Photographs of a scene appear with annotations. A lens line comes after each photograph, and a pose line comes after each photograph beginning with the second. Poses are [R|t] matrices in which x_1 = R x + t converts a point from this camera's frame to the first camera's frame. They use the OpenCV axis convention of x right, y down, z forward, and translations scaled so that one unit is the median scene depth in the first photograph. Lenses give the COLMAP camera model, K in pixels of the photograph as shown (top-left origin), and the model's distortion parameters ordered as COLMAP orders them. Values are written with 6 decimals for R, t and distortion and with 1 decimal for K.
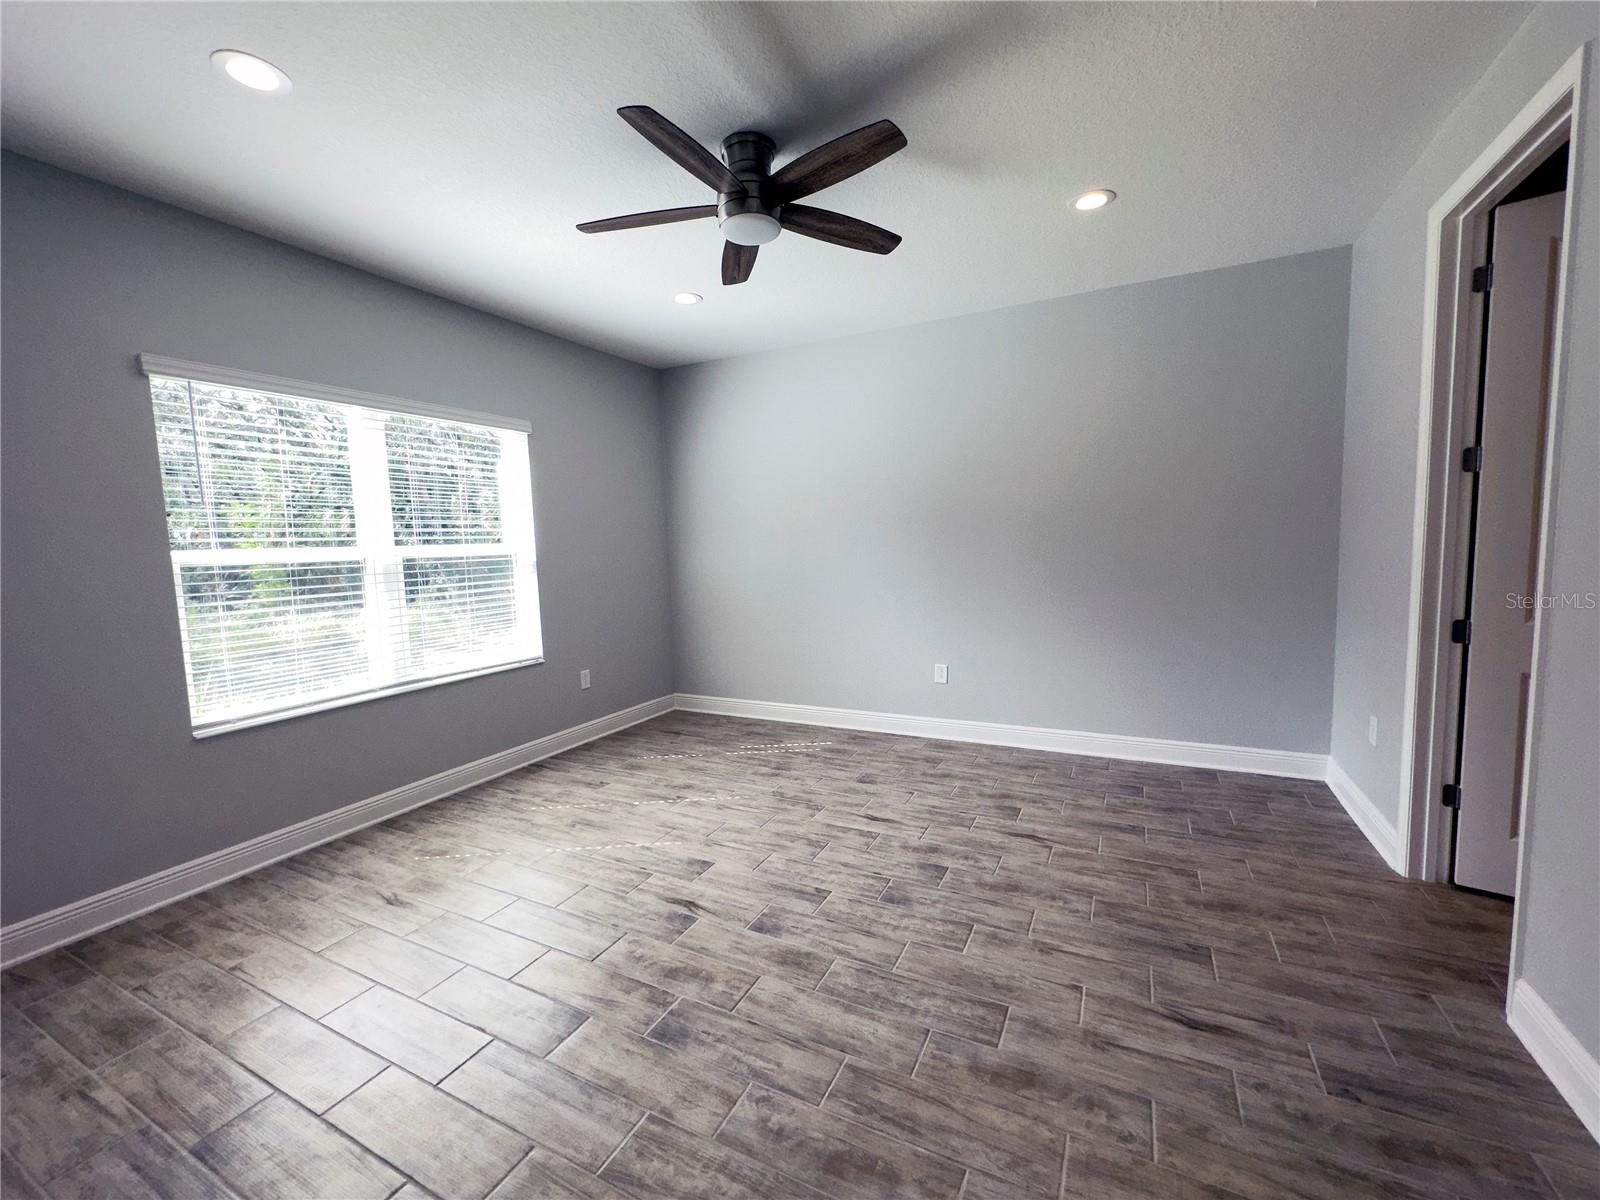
lens RADIAL K [[660.9, 0, 801.1], [0, 660.9, 600.6], [0, 0, 1]] dist [-0.003894, 0.000821]
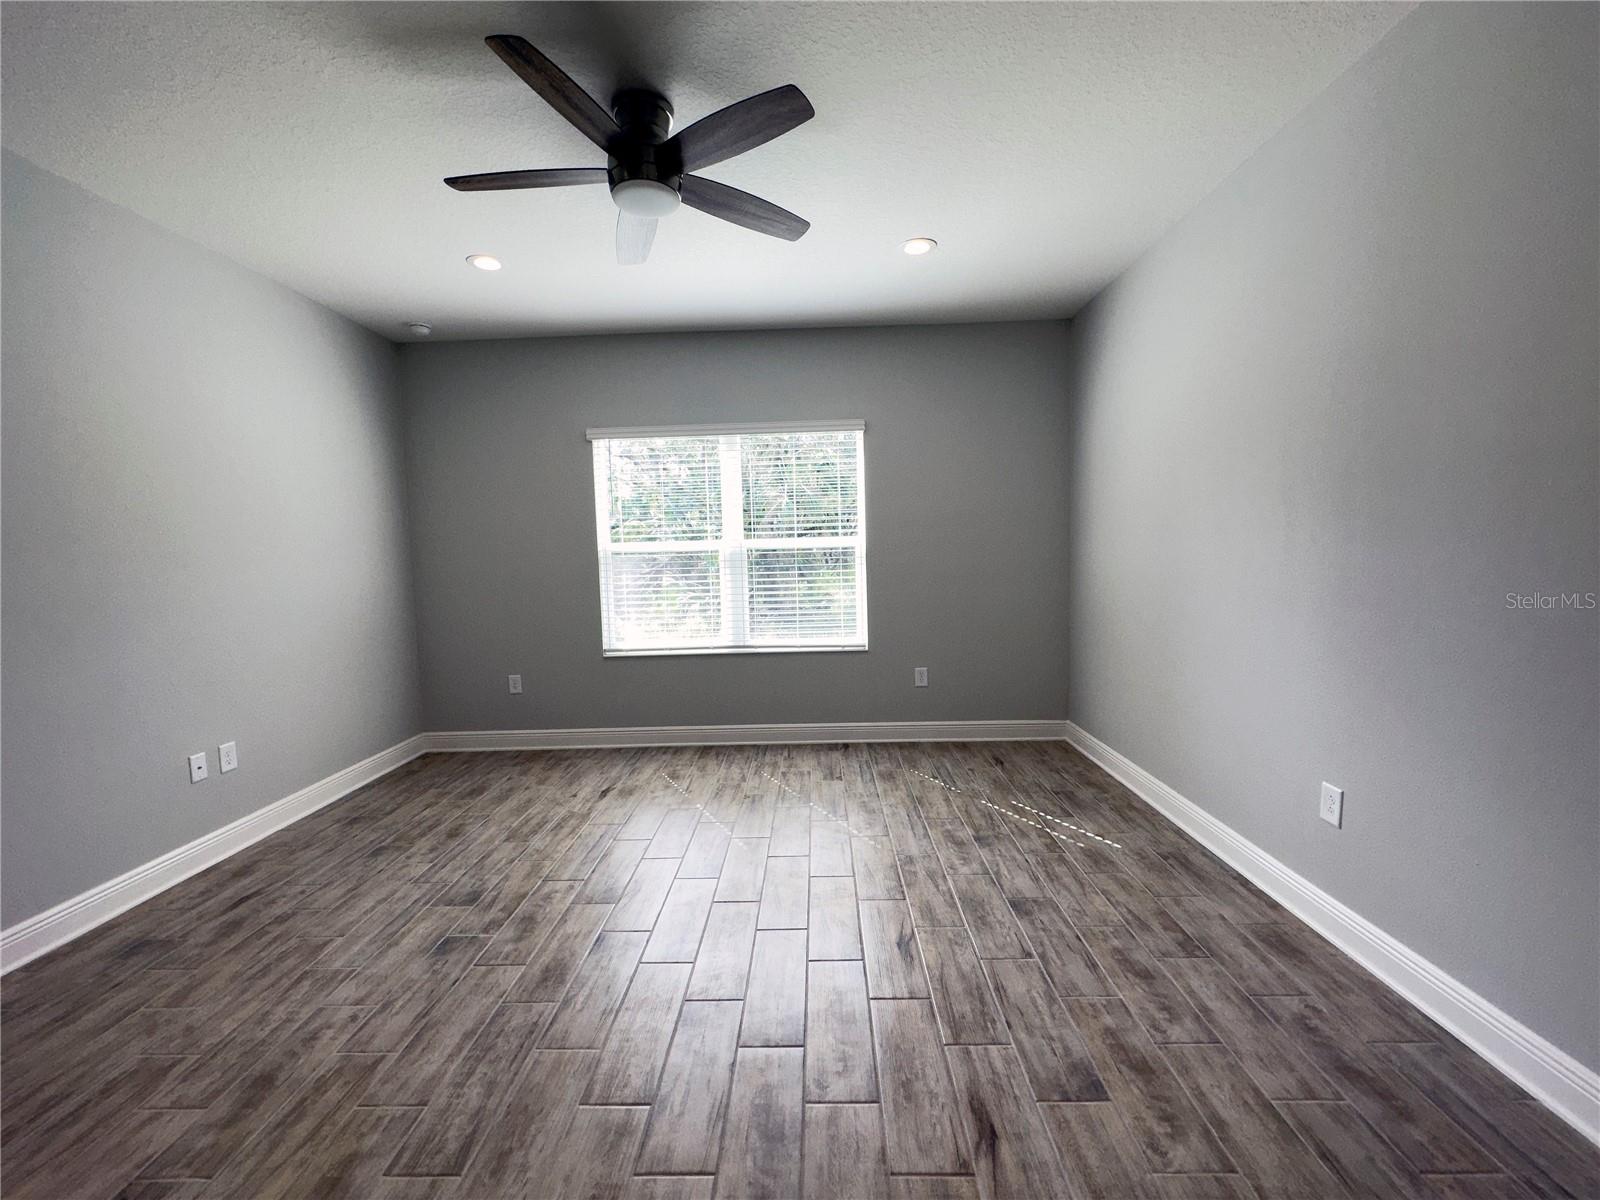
lens RADIAL K [[660.9, 0, 802.9], [0, 660.9, 602.2], [0, 0, 1]] dist [-0.003894, 0.000821]
pose [[0.432291, 0.091476, -0.897082, 0.577622], [-0.068262, 0.995306, 0.068598, -0.056085], [0.899147, 0.031582, 0.436506, 0.531581]]
